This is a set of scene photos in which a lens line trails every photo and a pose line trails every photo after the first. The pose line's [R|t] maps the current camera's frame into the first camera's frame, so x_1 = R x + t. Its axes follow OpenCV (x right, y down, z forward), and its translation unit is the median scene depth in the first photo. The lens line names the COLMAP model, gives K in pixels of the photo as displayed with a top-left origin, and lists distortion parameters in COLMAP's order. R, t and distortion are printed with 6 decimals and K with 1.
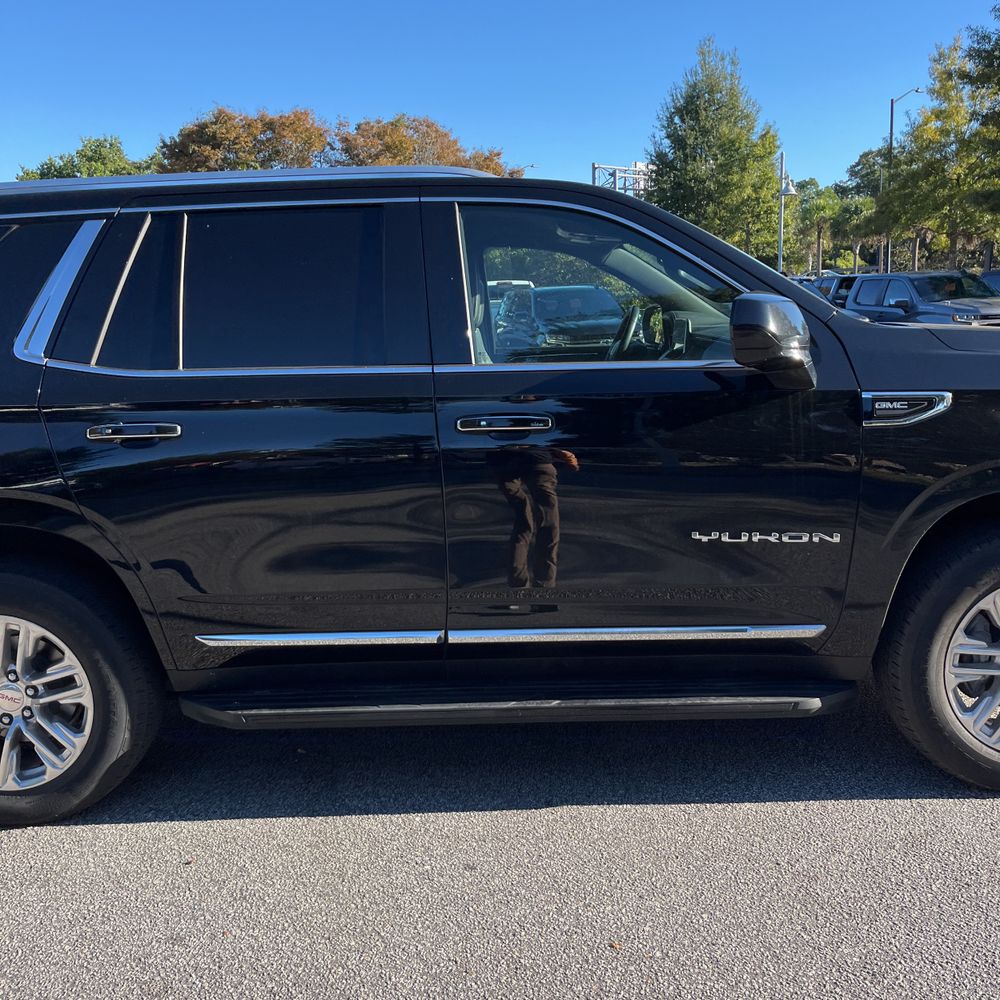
lens RADIAL K [[1018.1, 0, 508.9], [0, 1018.1, 515.2], [0, 0, 1]] dist [0.022625, 0.000000]
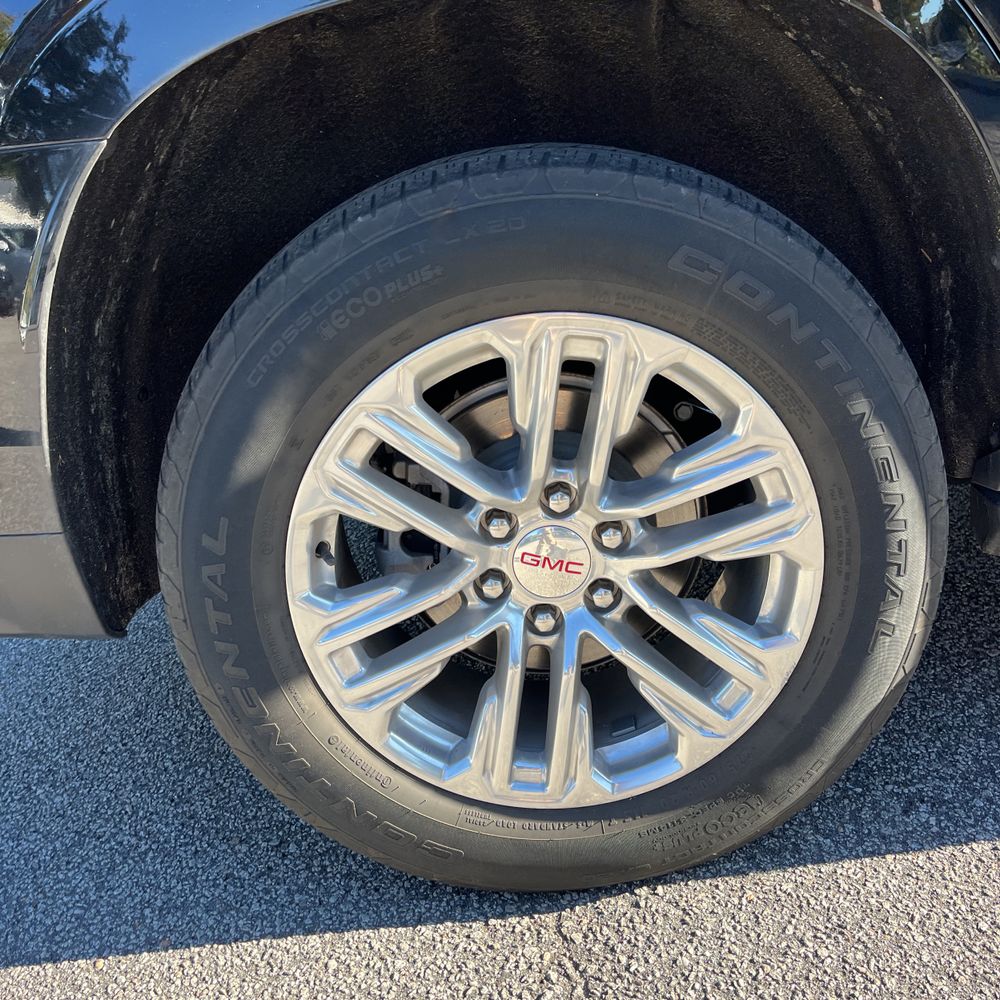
lens RADIAL K [[1018.1, 0, 497.4], [0, 1018.1, 505.5], [0, 0, 1]] dist [0.022625, 0.000000]
pose [[0.992662, -0.120622, -0.008483, -0.075543], [0.120279, 0.977743, 0.171906, 0.014621], [-0.012441, -0.171665, 0.985077, 0.099080]]
